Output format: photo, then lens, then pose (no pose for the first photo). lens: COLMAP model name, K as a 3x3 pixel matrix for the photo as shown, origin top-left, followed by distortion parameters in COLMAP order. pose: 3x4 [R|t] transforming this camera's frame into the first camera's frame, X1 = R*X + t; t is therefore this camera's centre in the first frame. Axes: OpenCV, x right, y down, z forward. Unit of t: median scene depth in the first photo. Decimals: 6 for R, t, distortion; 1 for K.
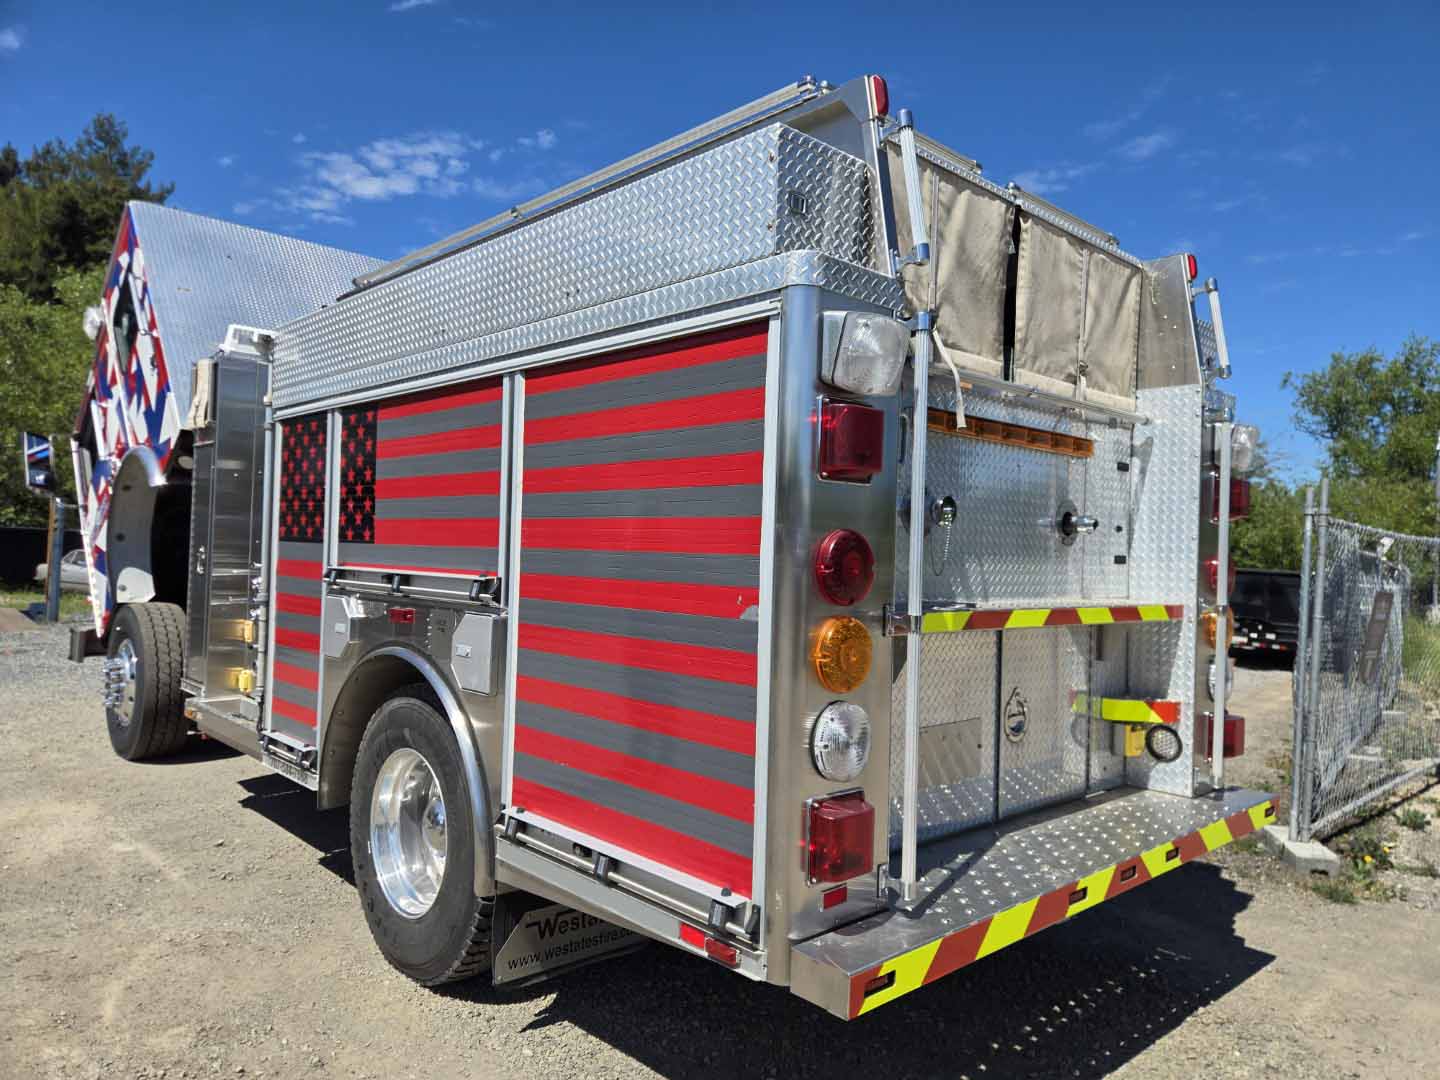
lens RADIAL K [[991.2, 0, 711.6], [0, 991.2, 551.2], [0, 0, 1]] dist [0.074580, -0.066065]
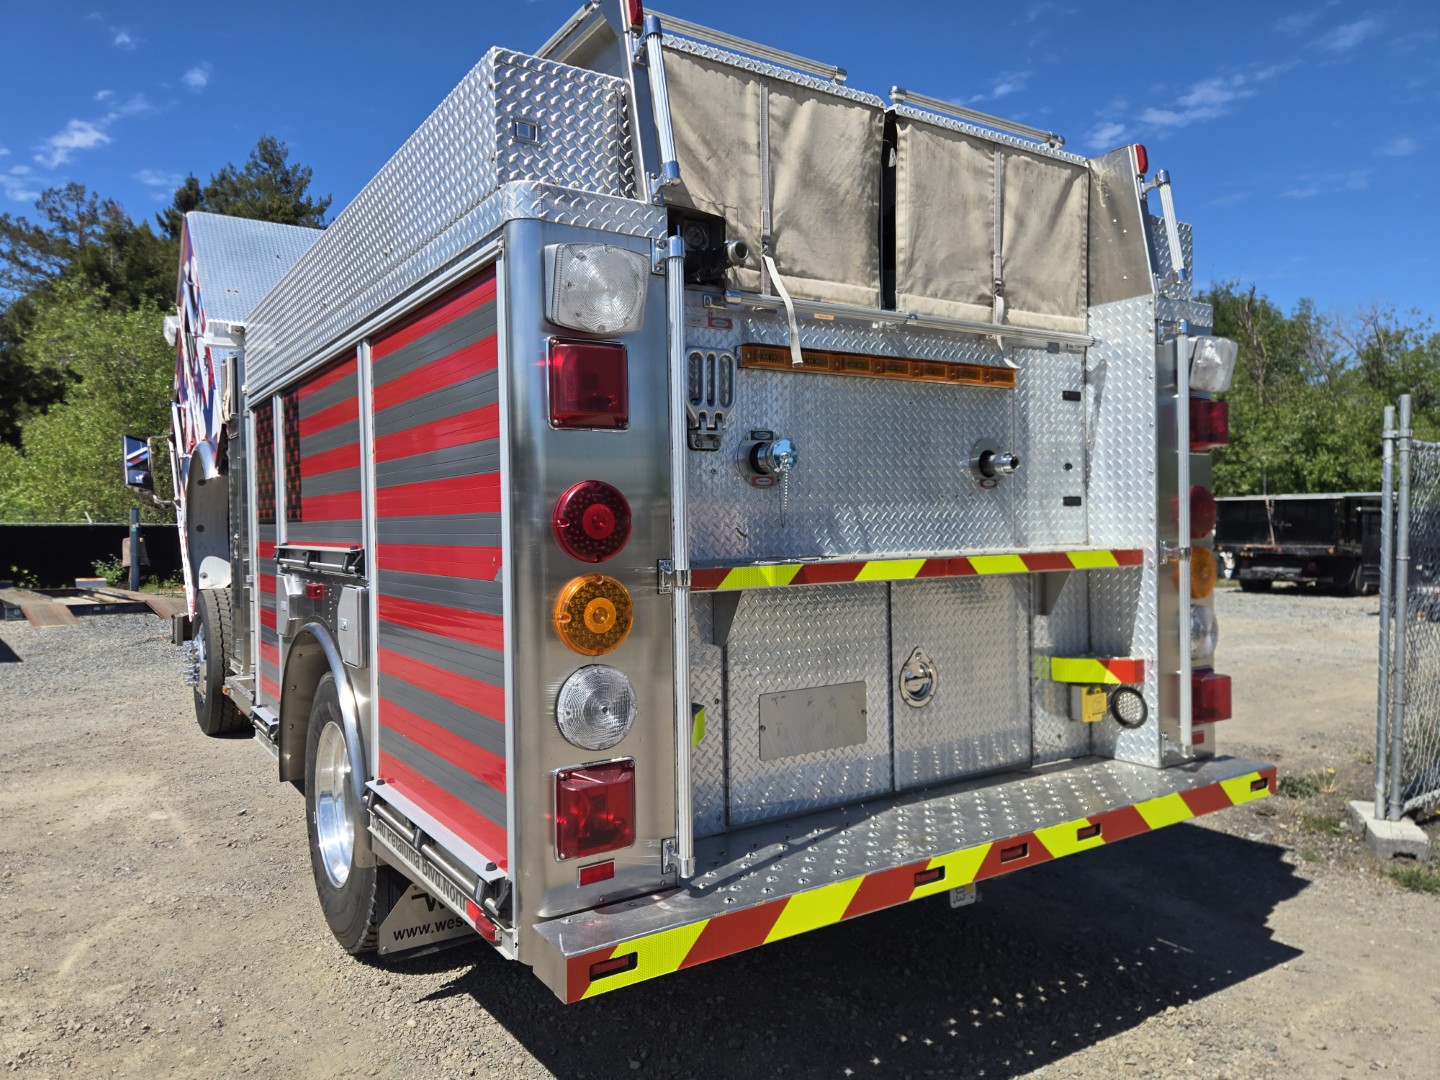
lens RADIAL K [[1006.7, 0, 681.7], [0, 1006.7, 541.5], [0, 0, 1]] dist [0.075979, -0.069021]
pose [[0.981767, -0.041896, -0.185413, 0.262259], [0.045416, 0.998859, 0.014776, 0.016946], [0.184582, -0.022927, 0.982550, 0.059251]]
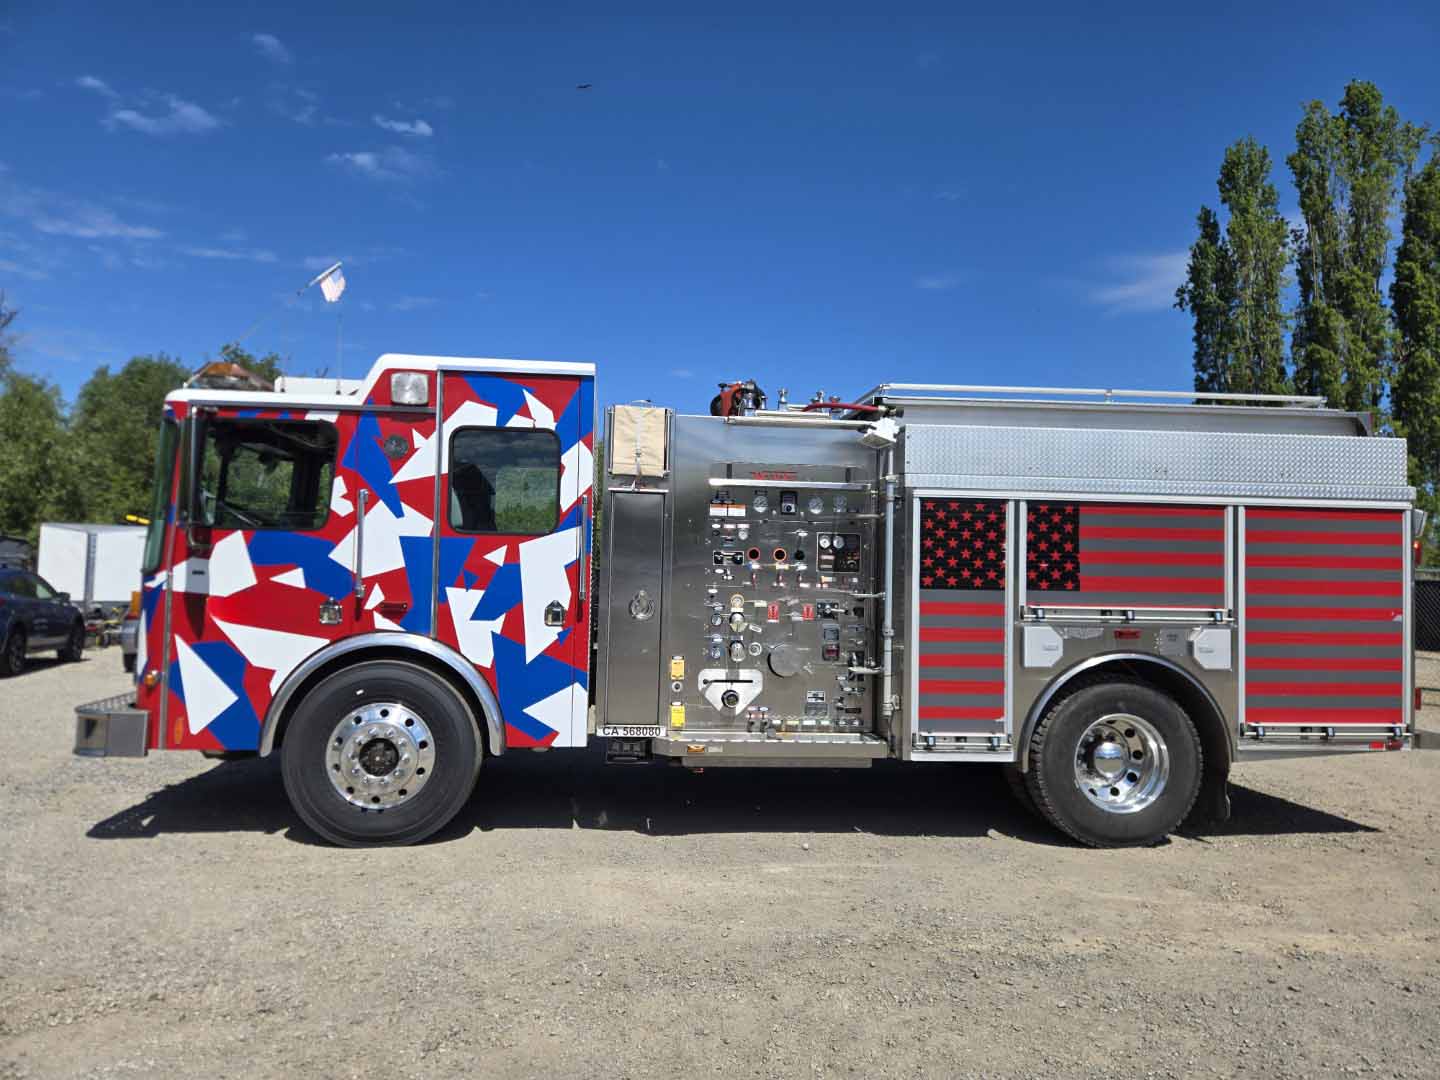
lens RADIAL K [[949.6, 0, 720.0], [0, 949.6, 540.0], [0, 0, 1]] dist [0.064664, -0.054666]
pose [[0.598200, 0.009101, 0.801295, -2.141786], [-0.000268, 0.999938, -0.011158, -0.080414], [-0.801347, 0.006460, 0.598165, 0.612458]]
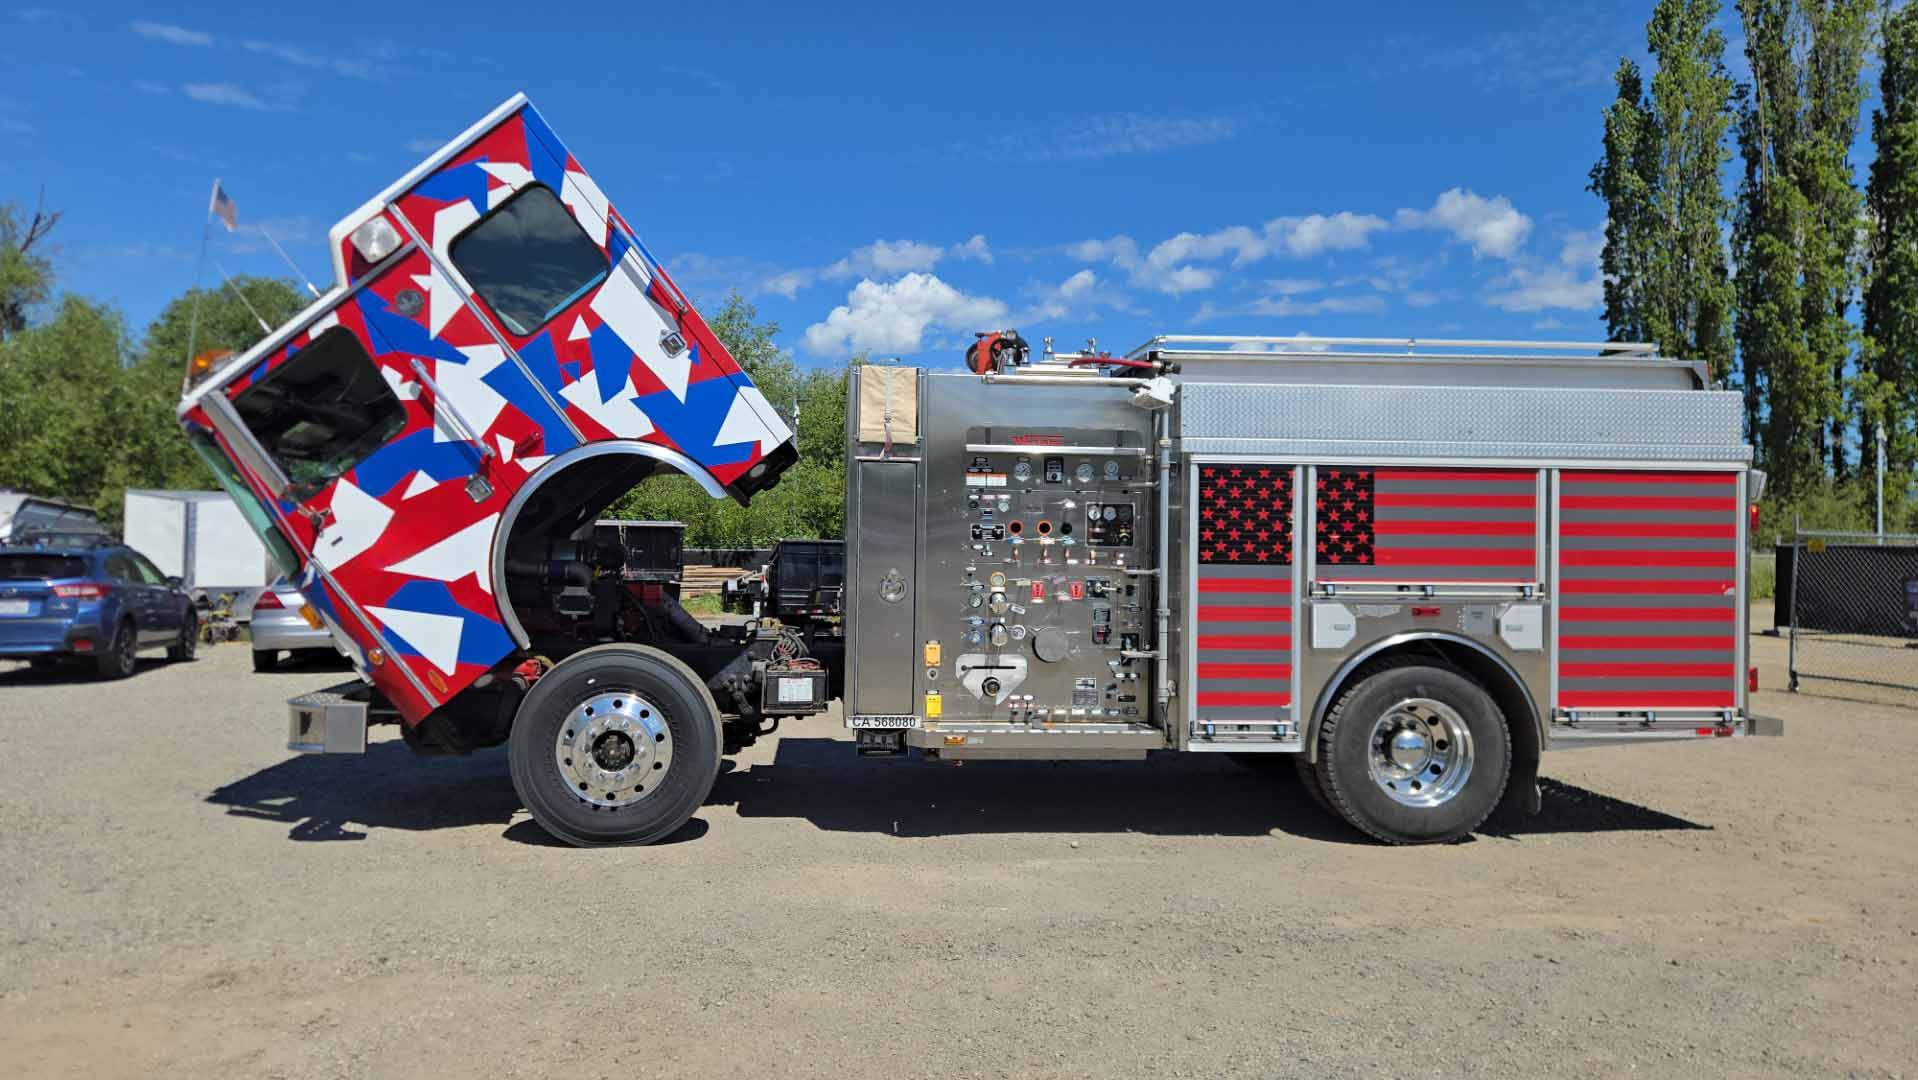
lens RADIAL K [[1251.5, 0, 966.7], [0, 1251.5, 538.6], [0, 0, 1]] dist [0.072220, -0.072391]
pose [[0.605789, -0.020250, 0.795367, -2.415646], [0.009051, 0.999787, 0.018561, -0.095294], [-0.795574, -0.004046, 0.605843, 0.407580]]
